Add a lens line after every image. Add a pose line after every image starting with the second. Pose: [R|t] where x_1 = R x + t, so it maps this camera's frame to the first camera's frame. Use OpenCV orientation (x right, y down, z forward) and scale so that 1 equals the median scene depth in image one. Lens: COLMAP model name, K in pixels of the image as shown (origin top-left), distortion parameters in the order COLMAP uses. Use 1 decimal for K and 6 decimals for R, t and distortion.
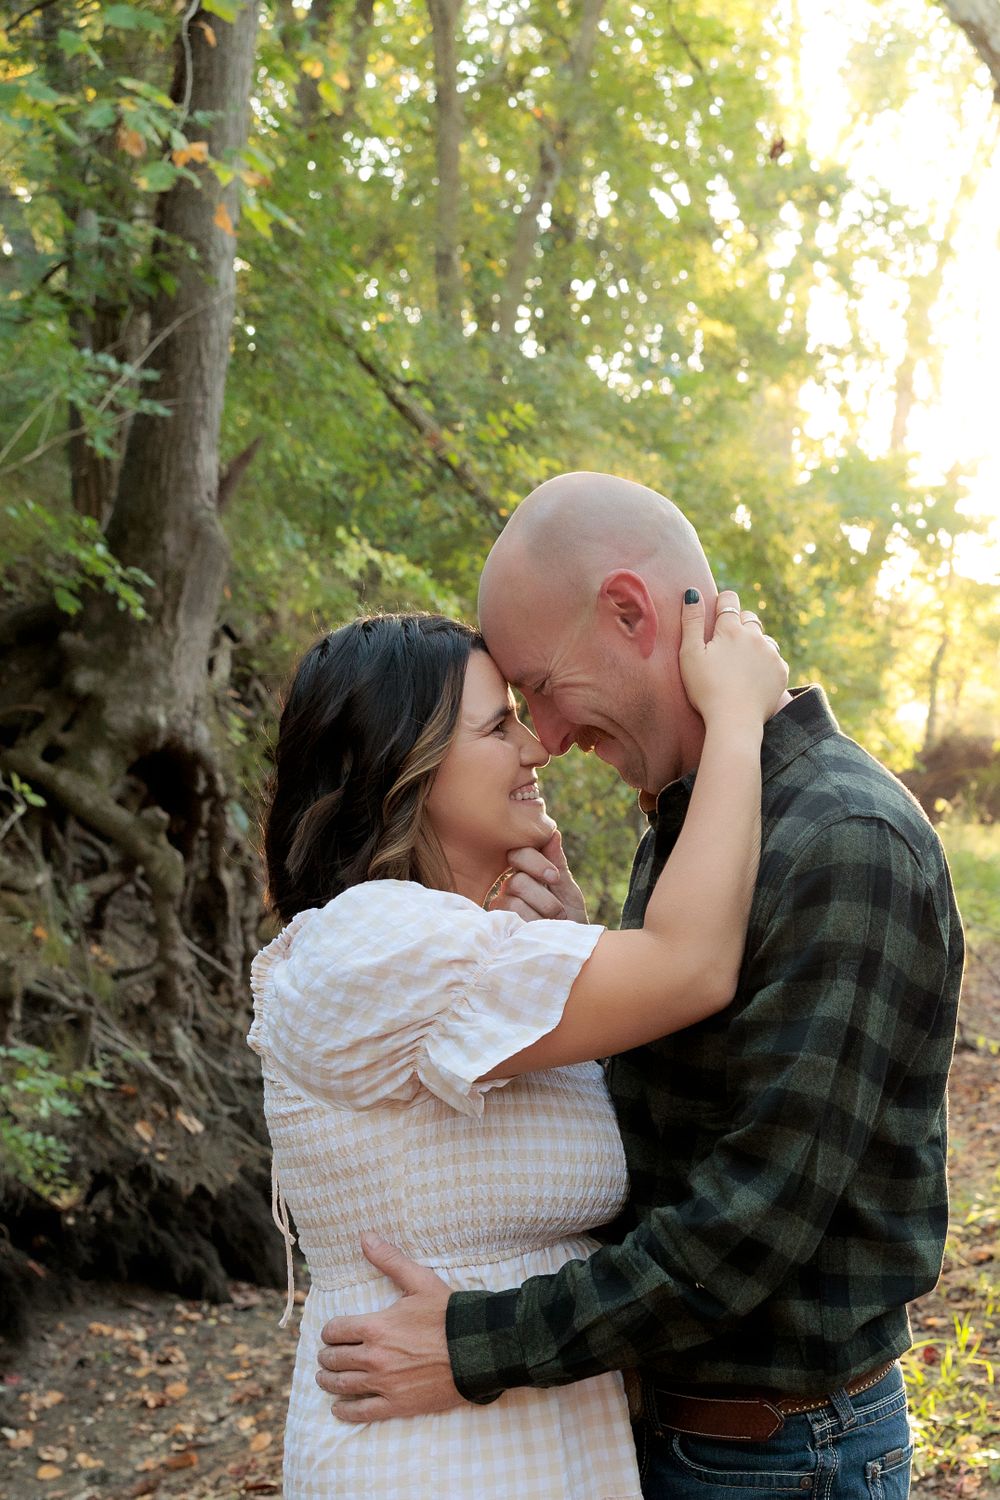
lens RADIAL K [[2411.7, 0, 647.2], [0, 2411.7, 1250.1], [0, 0, 1]] dist [0.004066, 0.036604]
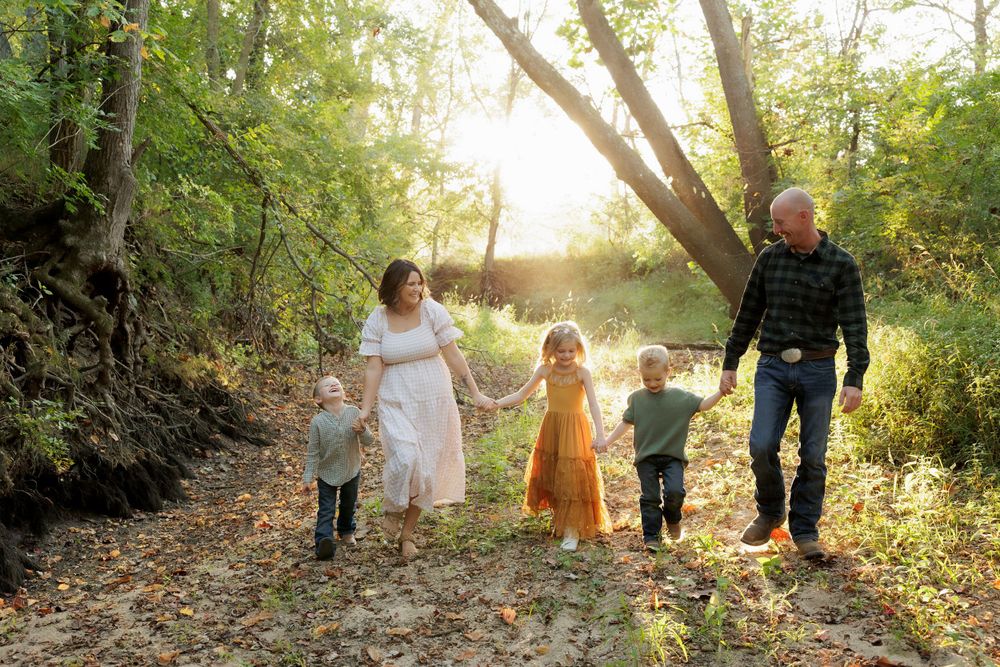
lens RADIAL K [[1210.8, 0, 500.1], [0, 1210.8, 326.8], [0, 0, 1]] dist [0.002857, 0.026493]
pose [[0.985490, -0.007133, 0.169584, -0.023153], [0.033701, 0.987448, -0.154309, 0.025277], [-0.166355, 0.157785, 0.973360, -0.123035]]
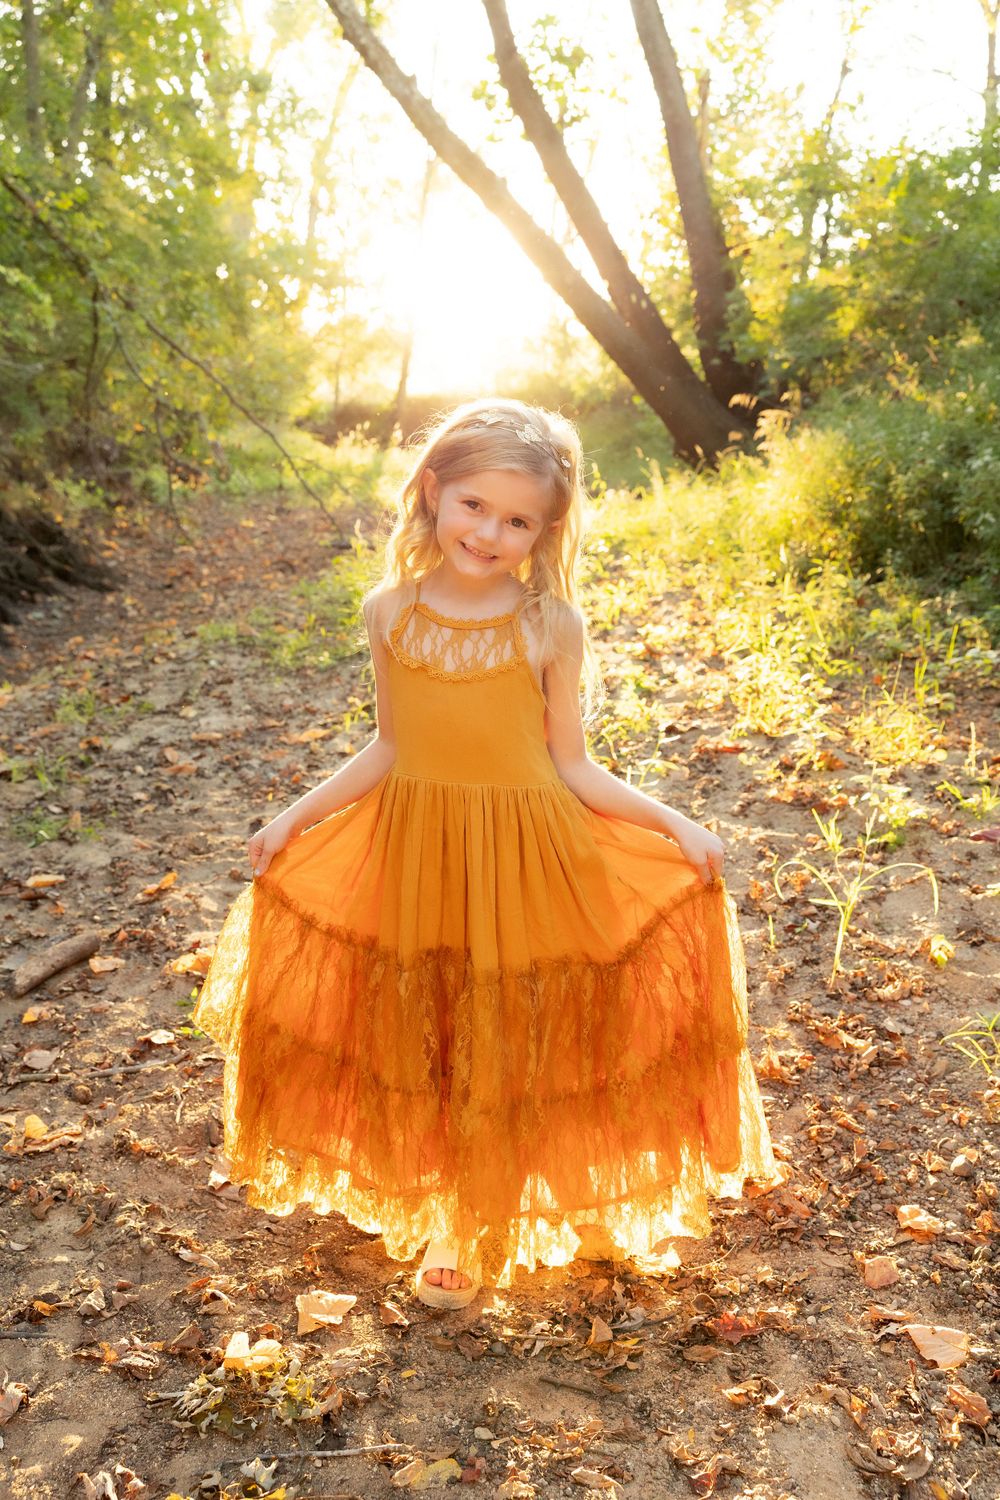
lens RADIAL K [[1414.8, 0, 500.0], [0, 1414.8, 750.0], [0, 0, 1]] dist [0.010855, -0.002558]
pose [[0.976058, -0.048263, 0.212088, 0.010591], [0.043503, 0.998687, 0.027055, 0.062015], [-0.213115, -0.017181, 0.976876, -0.136760]]
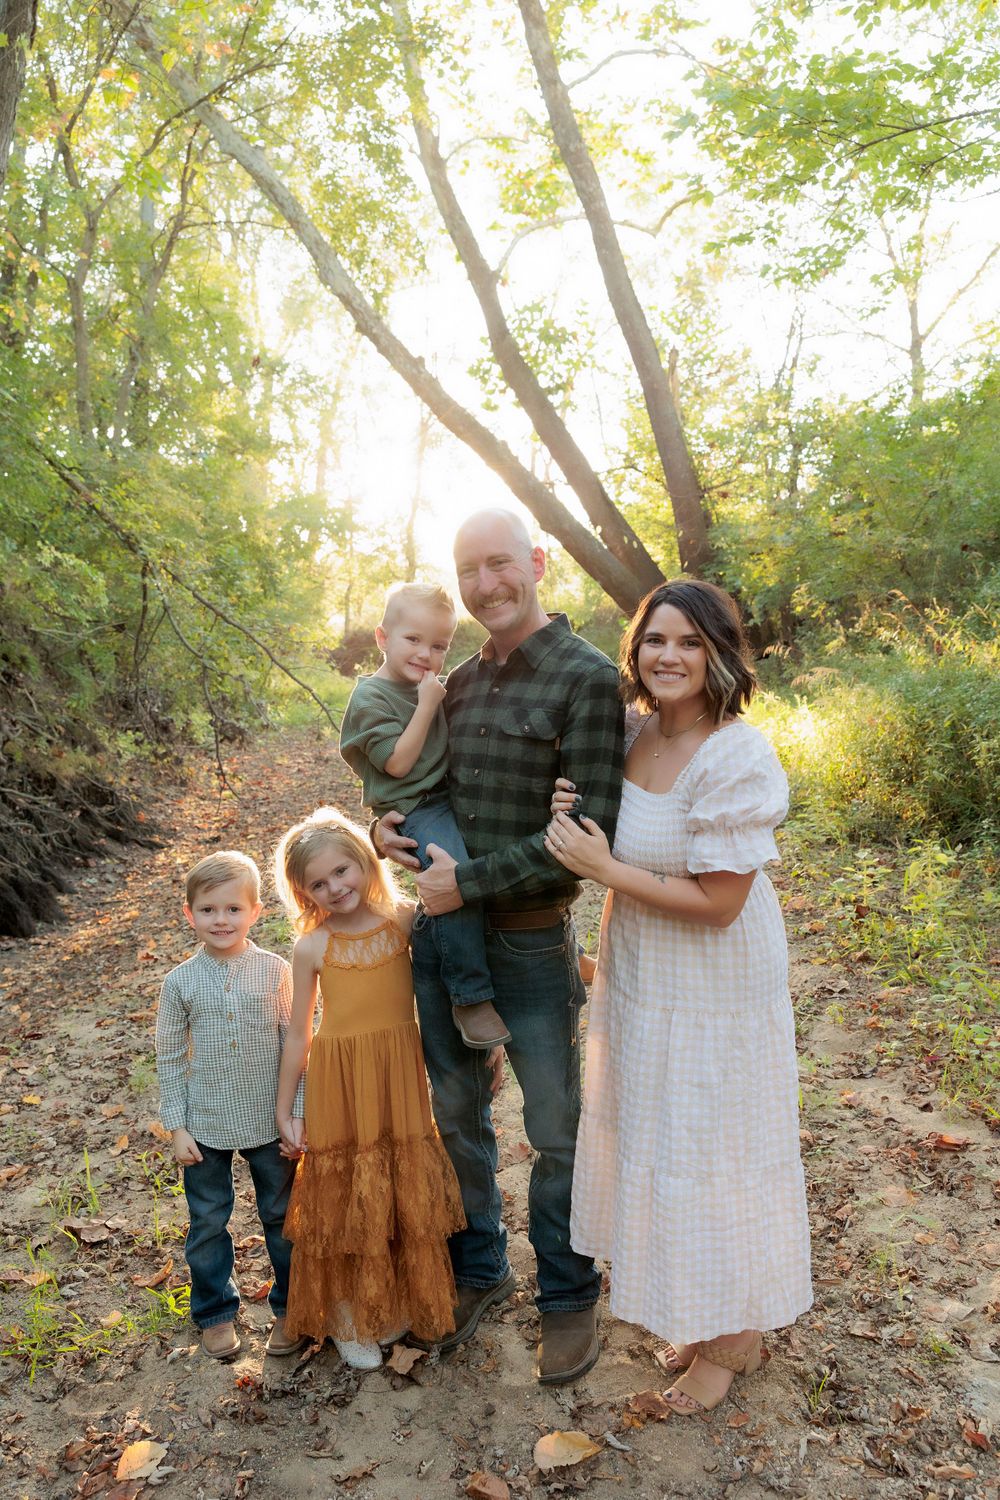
lens RADIAL K [[1255.9, 0, 495.4], [0, 1255.9, 745.8], [0, 0, 1]] dist [-0.002256, 0.000423]
pose [[0.972526, -0.060467, 0.224804, -0.006302], [0.086580, 0.990354, -0.108176, 0.004669], [-0.216094, 0.124668, 0.968381, -0.035291]]
